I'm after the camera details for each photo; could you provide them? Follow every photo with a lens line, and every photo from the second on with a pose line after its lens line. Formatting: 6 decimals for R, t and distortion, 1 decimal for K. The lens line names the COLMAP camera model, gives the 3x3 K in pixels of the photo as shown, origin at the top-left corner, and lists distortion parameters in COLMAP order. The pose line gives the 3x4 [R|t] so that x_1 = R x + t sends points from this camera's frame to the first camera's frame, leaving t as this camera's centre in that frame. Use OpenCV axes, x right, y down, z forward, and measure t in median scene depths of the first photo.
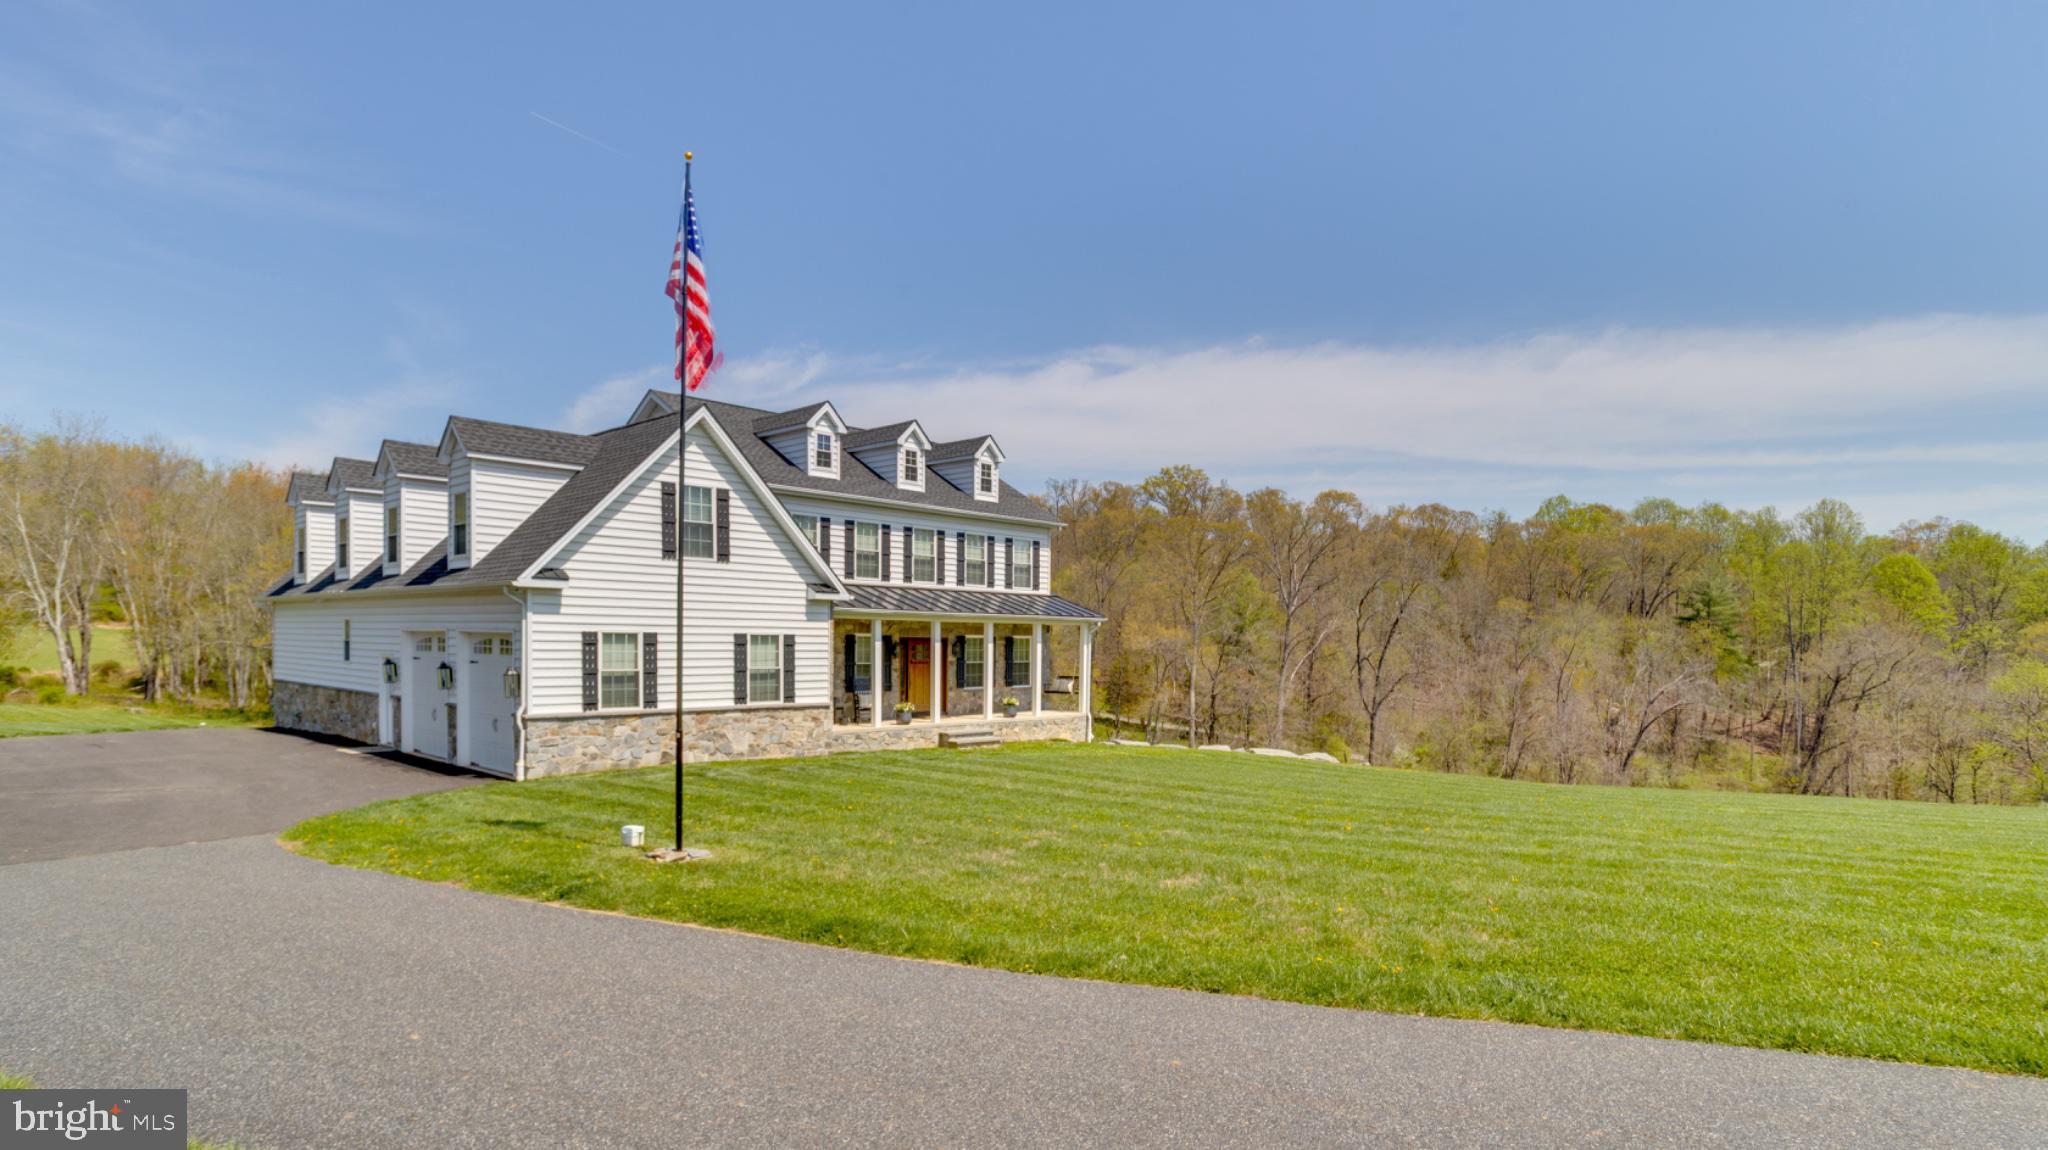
lens RADIAL K [[1057.5, 0, 1022.4], [0, 1057.5, 691.5], [0, 0, 1]] dist [-0.034171, 0.000003]
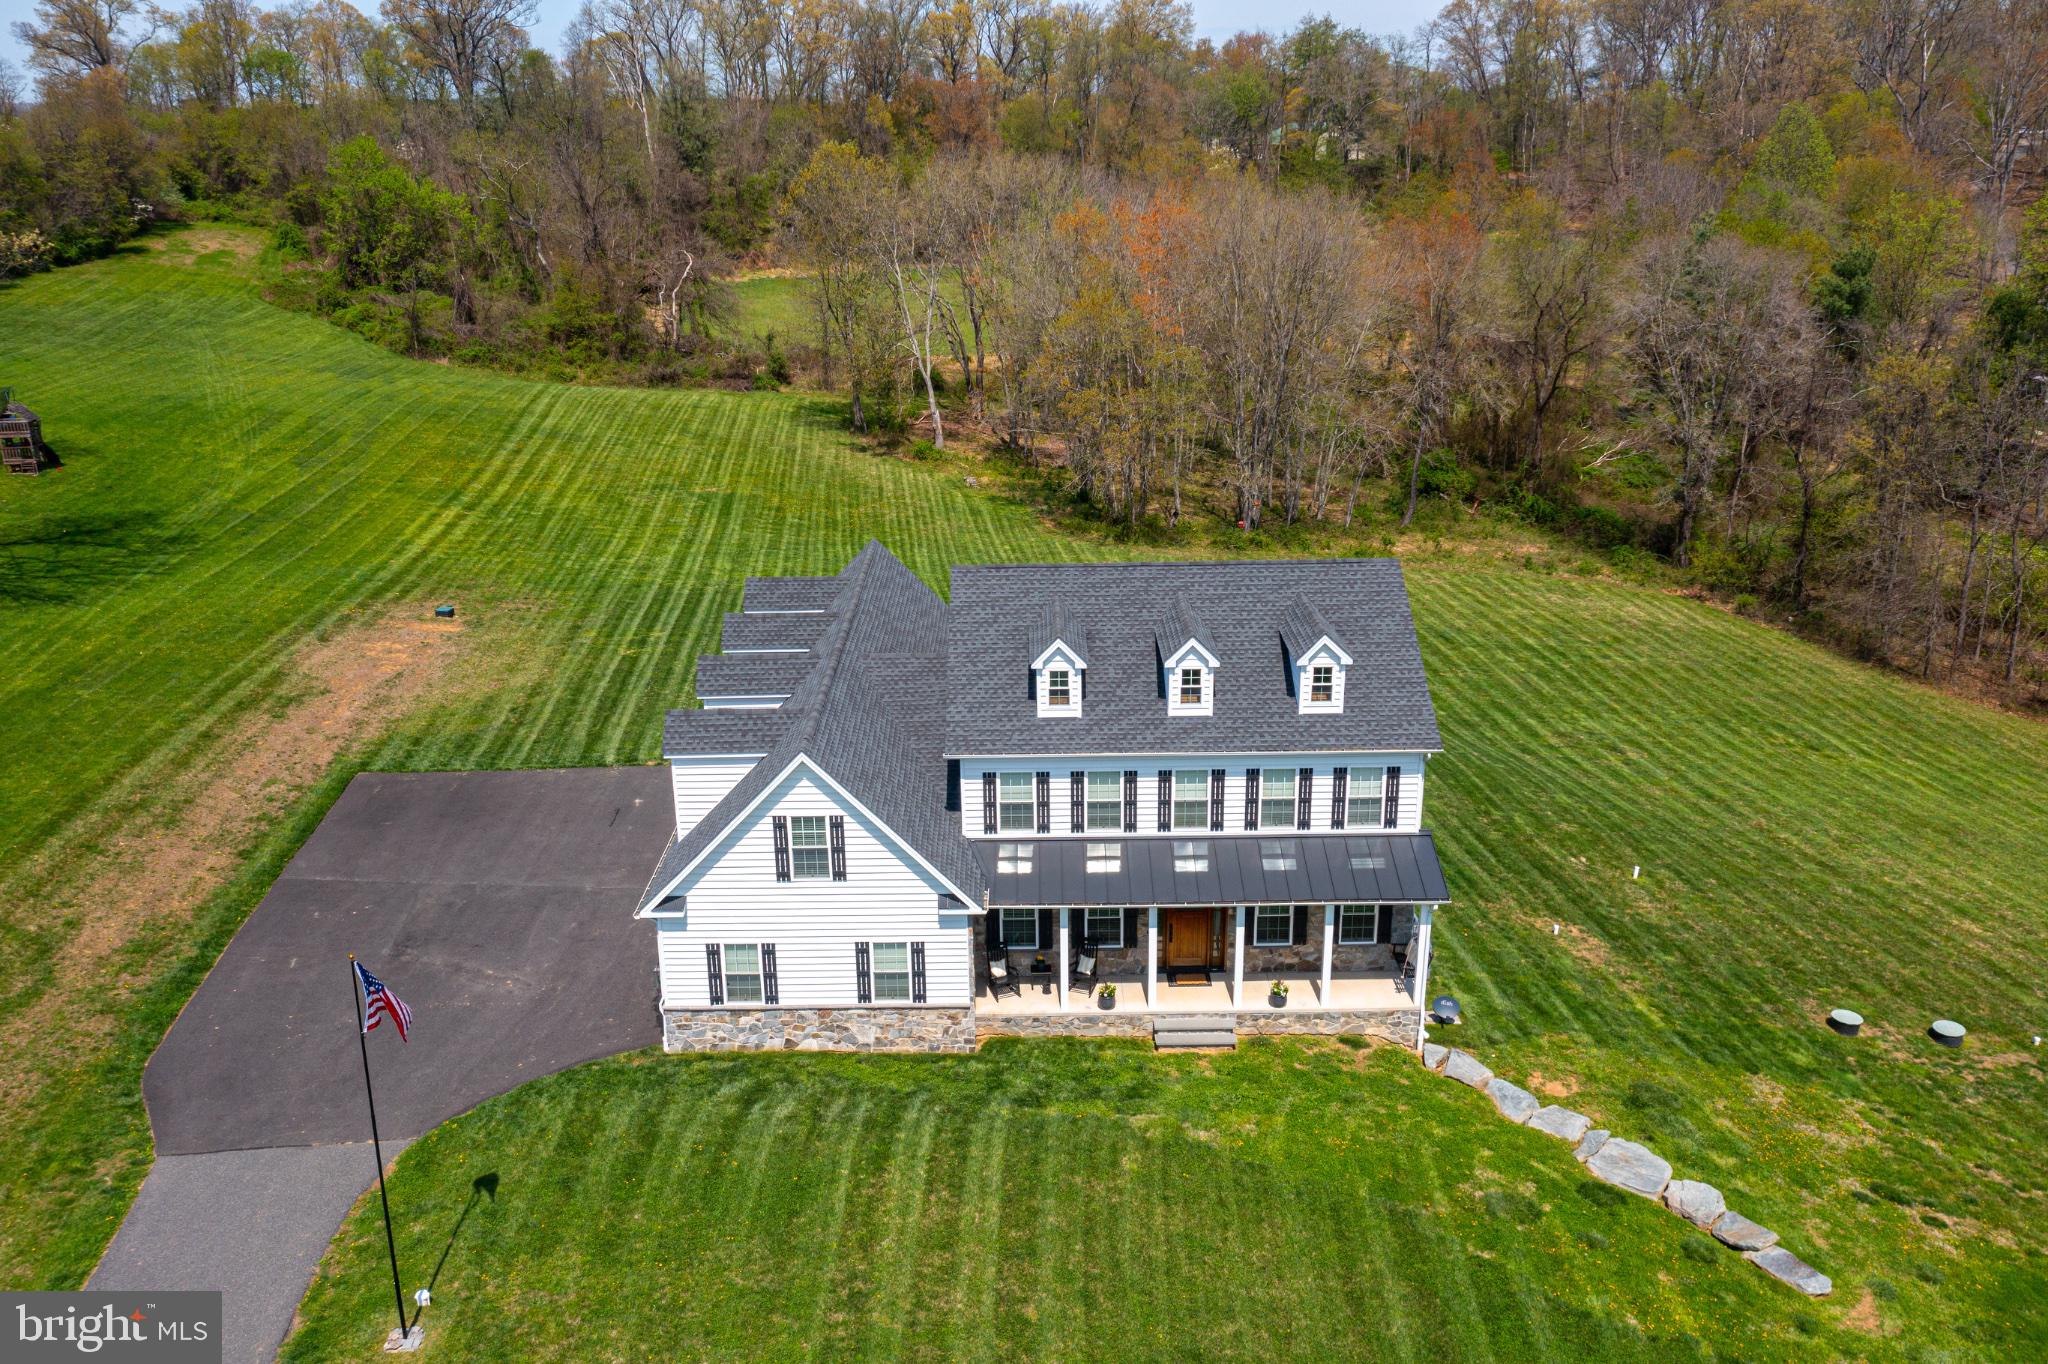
lens RADIAL K [[1617.6, 0, 1024.0], [0, 1617.6, 682.0], [0, 0, 1]] dist [-0.017376, 0.007955]
pose [[0.677798, 0.215085, -0.703085, 0.920317], [-0.013441, 0.959720, 0.280636, -0.762480], [0.735125, -0.180765, 0.653388, 0.126863]]
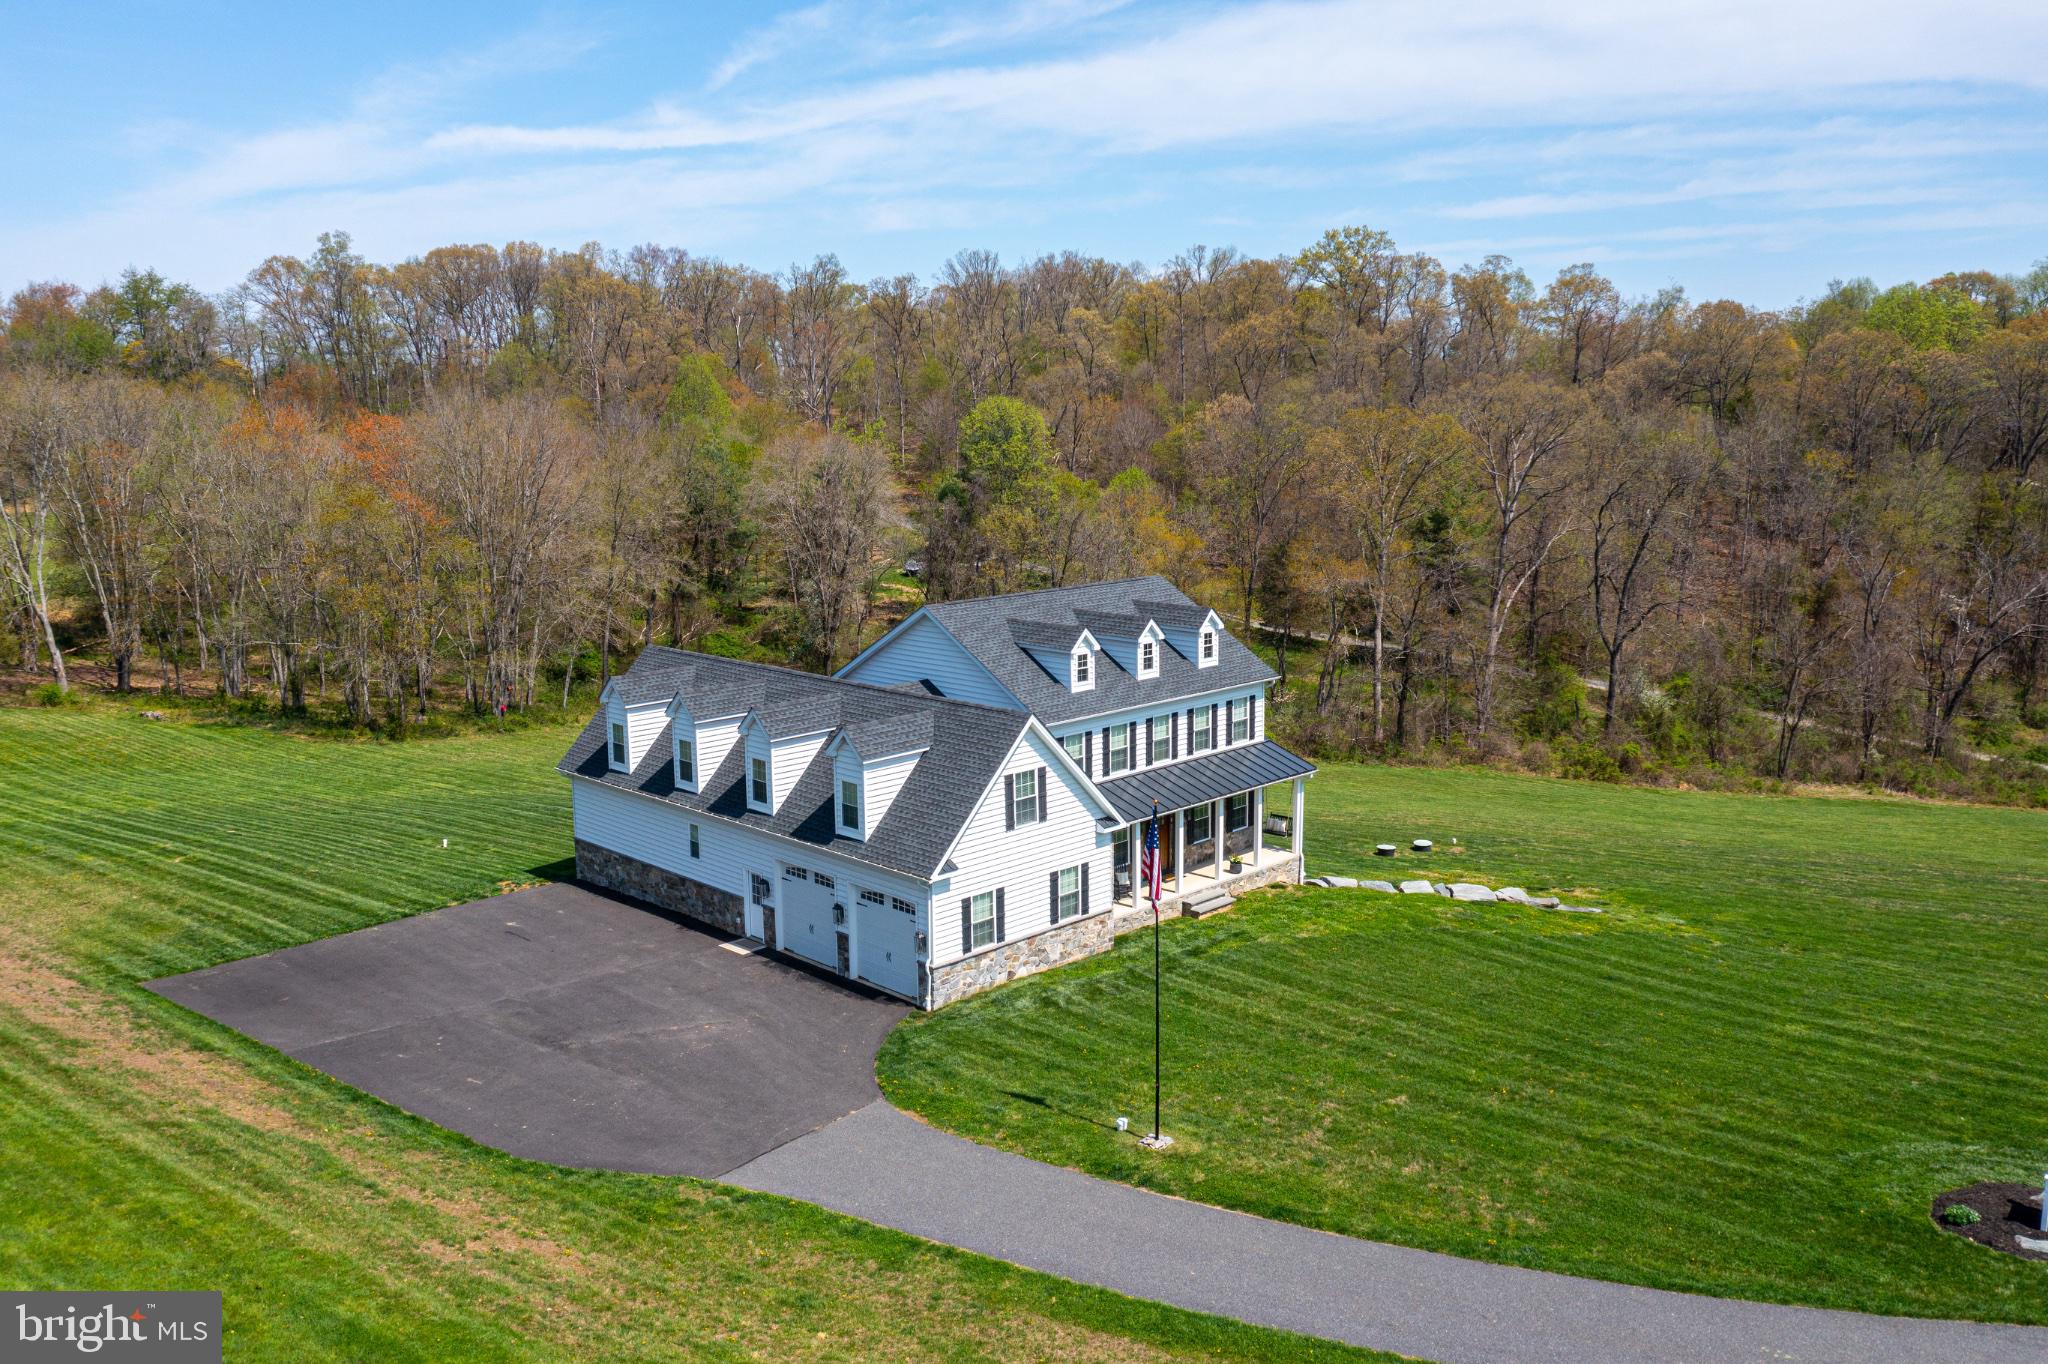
lens RADIAL K [[1621.1, 0, 1036.6], [0, 1621.1, 656.2], [0, 0, 1]] dist [-0.027240, 0.006391]
pose [[0.999037, -0.014106, -0.041536, -0.205859], [0.018460, 0.994154, 0.106379, -0.540982], [0.039793, -0.107044, 0.993458, -0.972529]]
